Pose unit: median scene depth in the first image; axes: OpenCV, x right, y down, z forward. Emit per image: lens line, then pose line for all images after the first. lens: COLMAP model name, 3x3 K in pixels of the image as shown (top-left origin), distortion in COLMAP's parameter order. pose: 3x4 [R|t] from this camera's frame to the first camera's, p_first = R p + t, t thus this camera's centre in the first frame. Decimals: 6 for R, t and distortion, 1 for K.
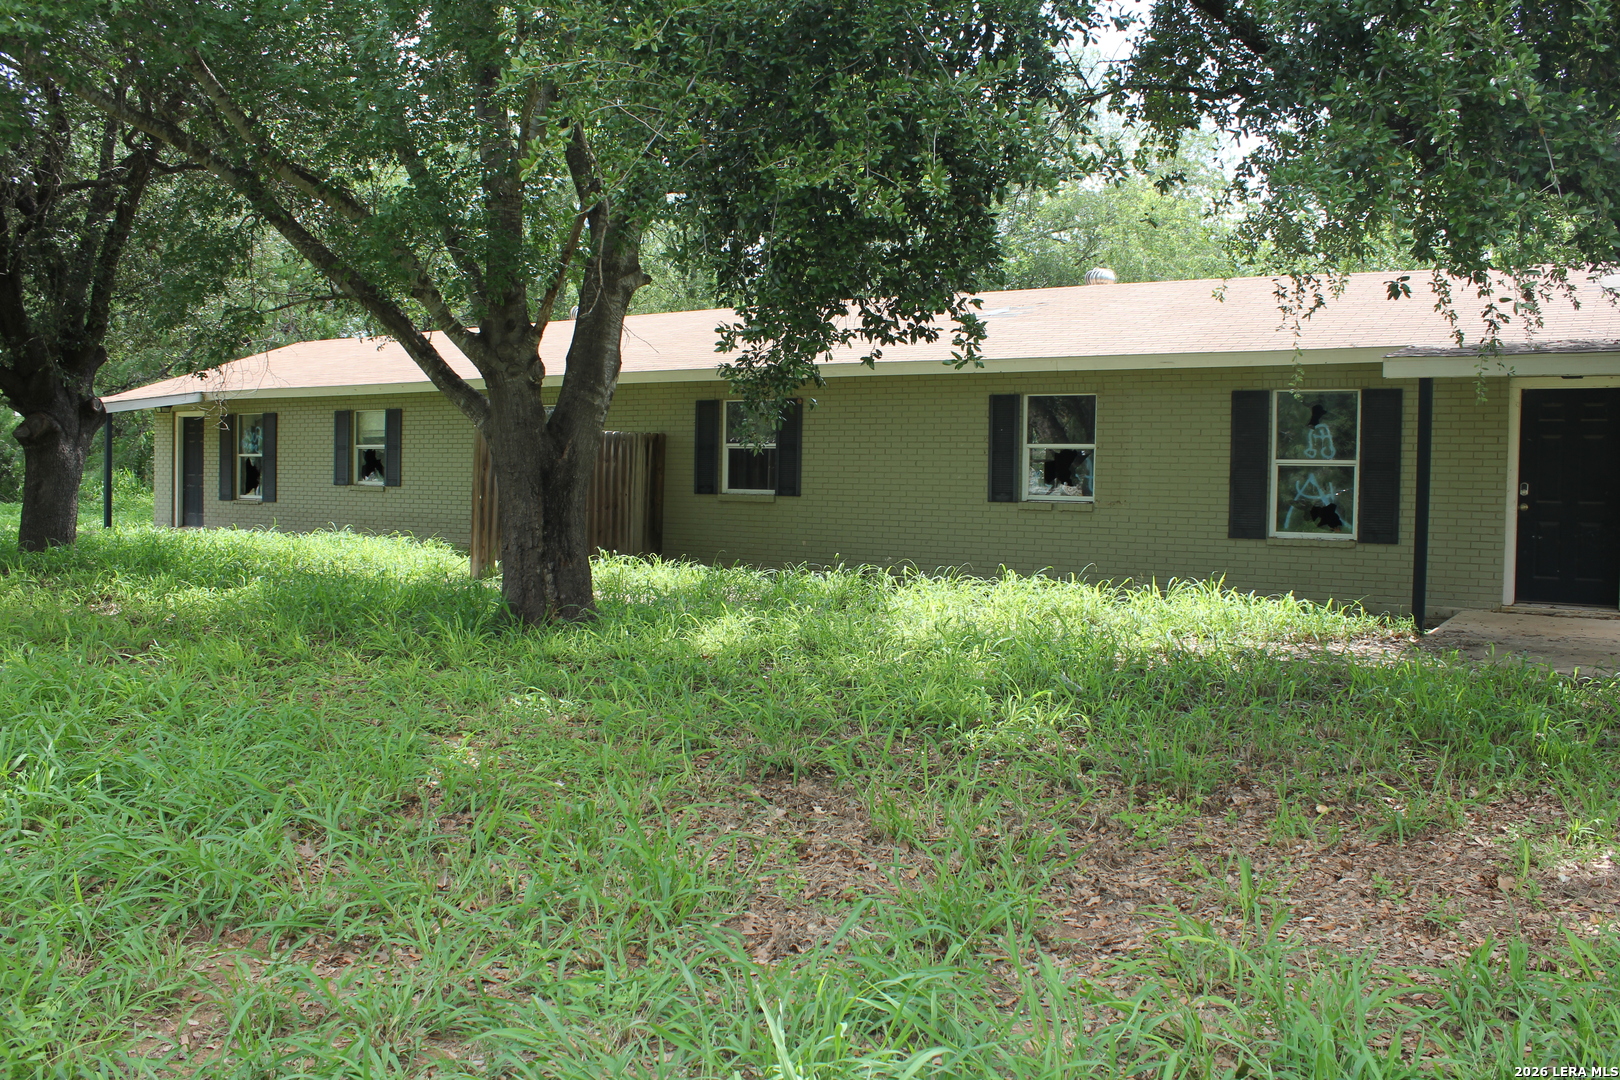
lens RADIAL K [[1367.6, 0, 809.0], [0, 1367.6, 539.7], [0, 0, 1]] dist [-0.164353, 0.140275]
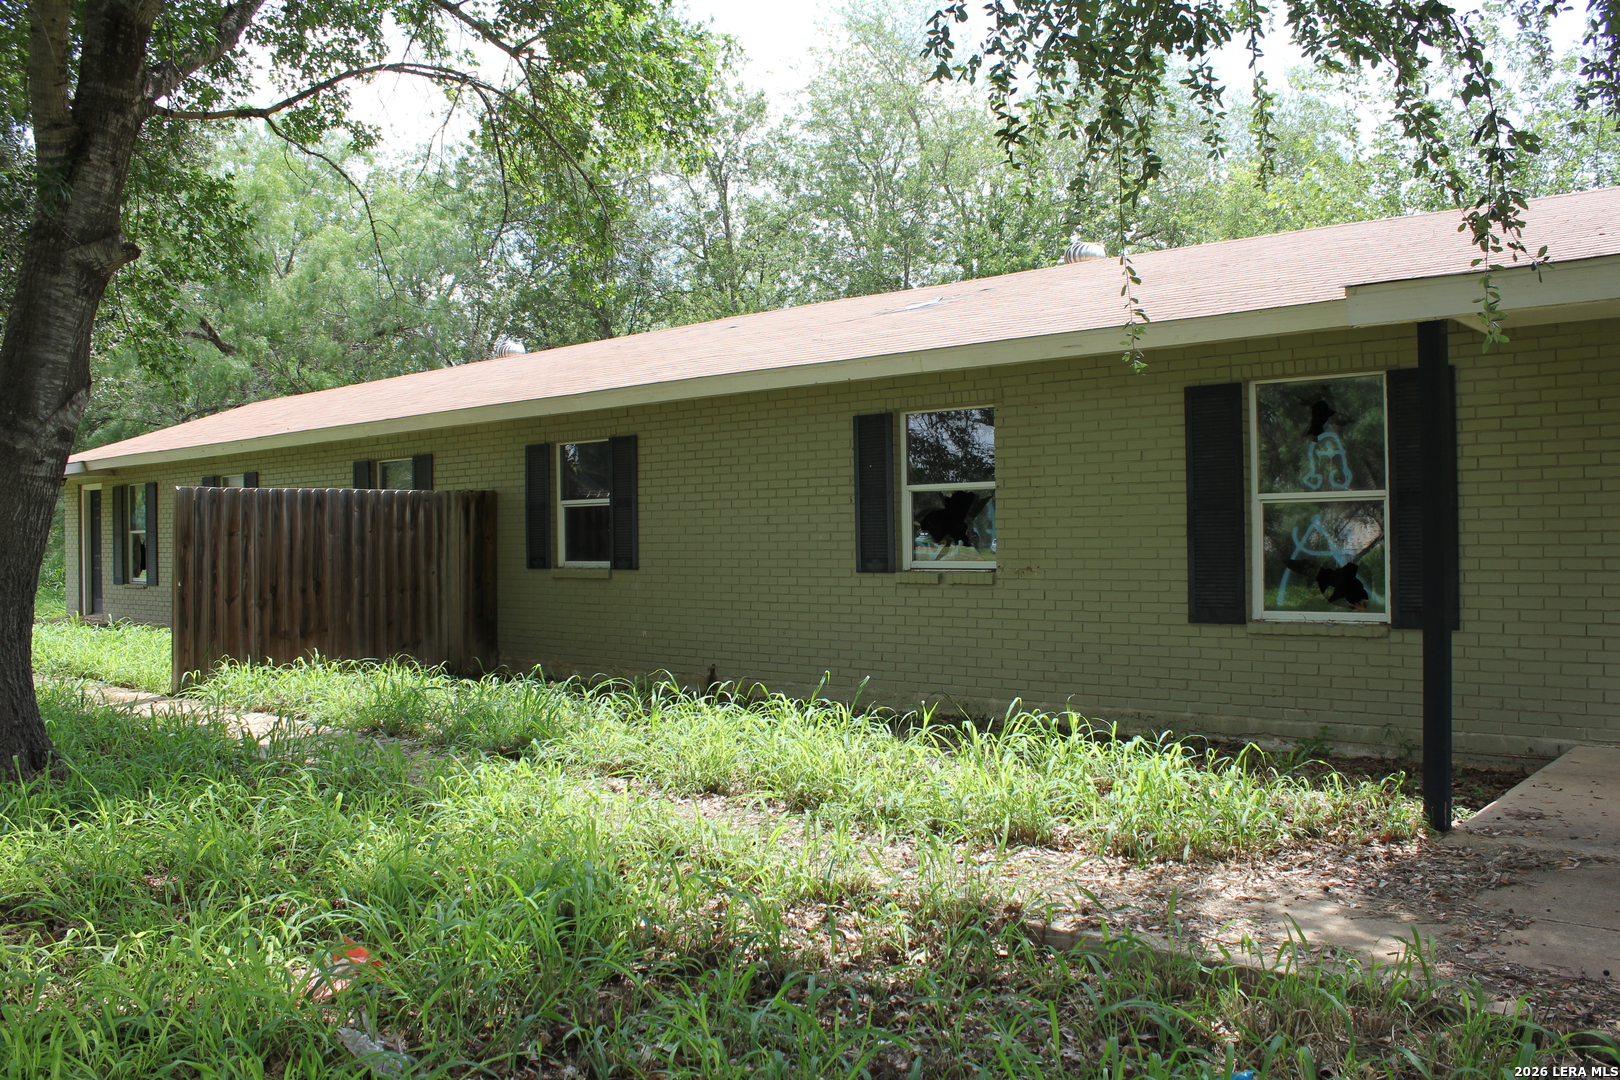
lens RADIAL K [[1367.6, 0, 807.5], [0, 1367.6, 540.1], [0, 0, 1]] dist [-0.164353, 0.140275]
pose [[0.988642, -0.031325, -0.146991, 0.217392], [0.025397, 0.998793, -0.042034, -0.016683], [0.148131, 0.037824, 0.988244, 0.336329]]
